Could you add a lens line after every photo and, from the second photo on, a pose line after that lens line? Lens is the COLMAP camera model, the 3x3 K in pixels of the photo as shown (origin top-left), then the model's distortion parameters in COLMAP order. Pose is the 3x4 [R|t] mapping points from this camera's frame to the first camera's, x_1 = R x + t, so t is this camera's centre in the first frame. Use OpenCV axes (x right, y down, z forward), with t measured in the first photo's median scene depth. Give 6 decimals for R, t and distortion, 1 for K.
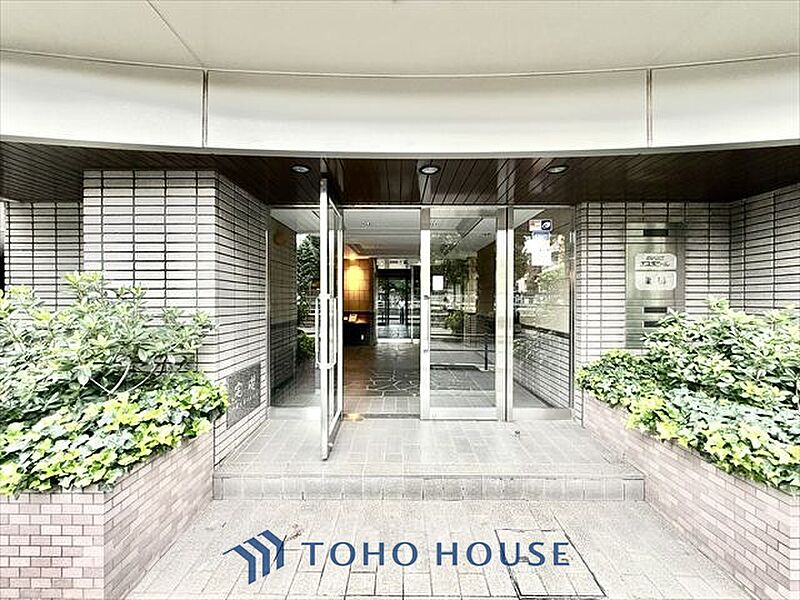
lens RADIAL K [[318.0, 0, 400.0], [0, 318.0, 300.0], [0, 0, 1]] dist [-0.001936, 0.000106]
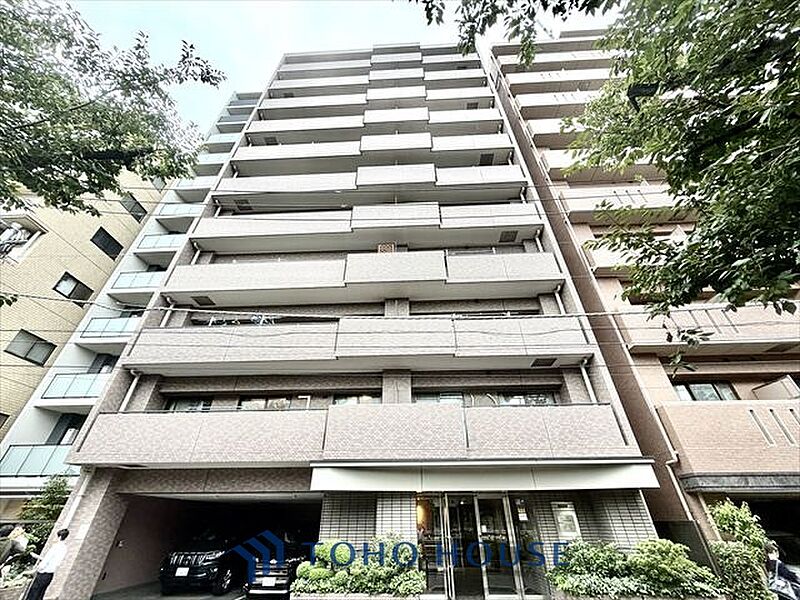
lens RADIAL K [[318.0, 0, 400.0], [0, 318.0, 300.0], [0, 0, 1]] dist [-0.001936, 0.000106]
pose [[0.998847, -0.031460, -0.036259, -0.403219], [0.004774, 0.816673, -0.577082, -0.085633], [0.047767, 0.576243, 0.815881, -2.165820]]
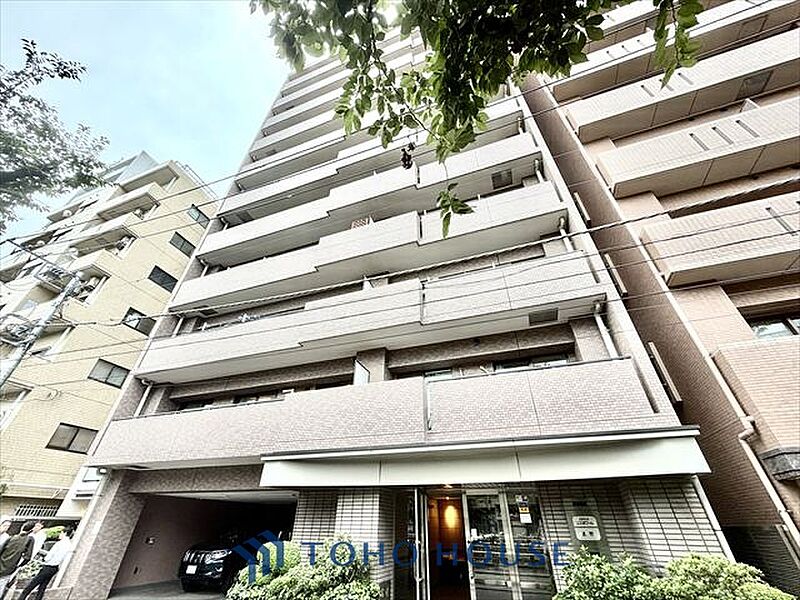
lens RADIAL K [[318.0, 0, 400.0], [0, 318.0, 300.0], [0, 0, 1]] dist [-0.001936, 0.000106]
pose [[0.940344, -0.191303, -0.281348, 0.525508], [-0.009298, 0.812186, -0.583324, -0.074676], [0.340099, 0.551141, 0.761955, -1.490632]]
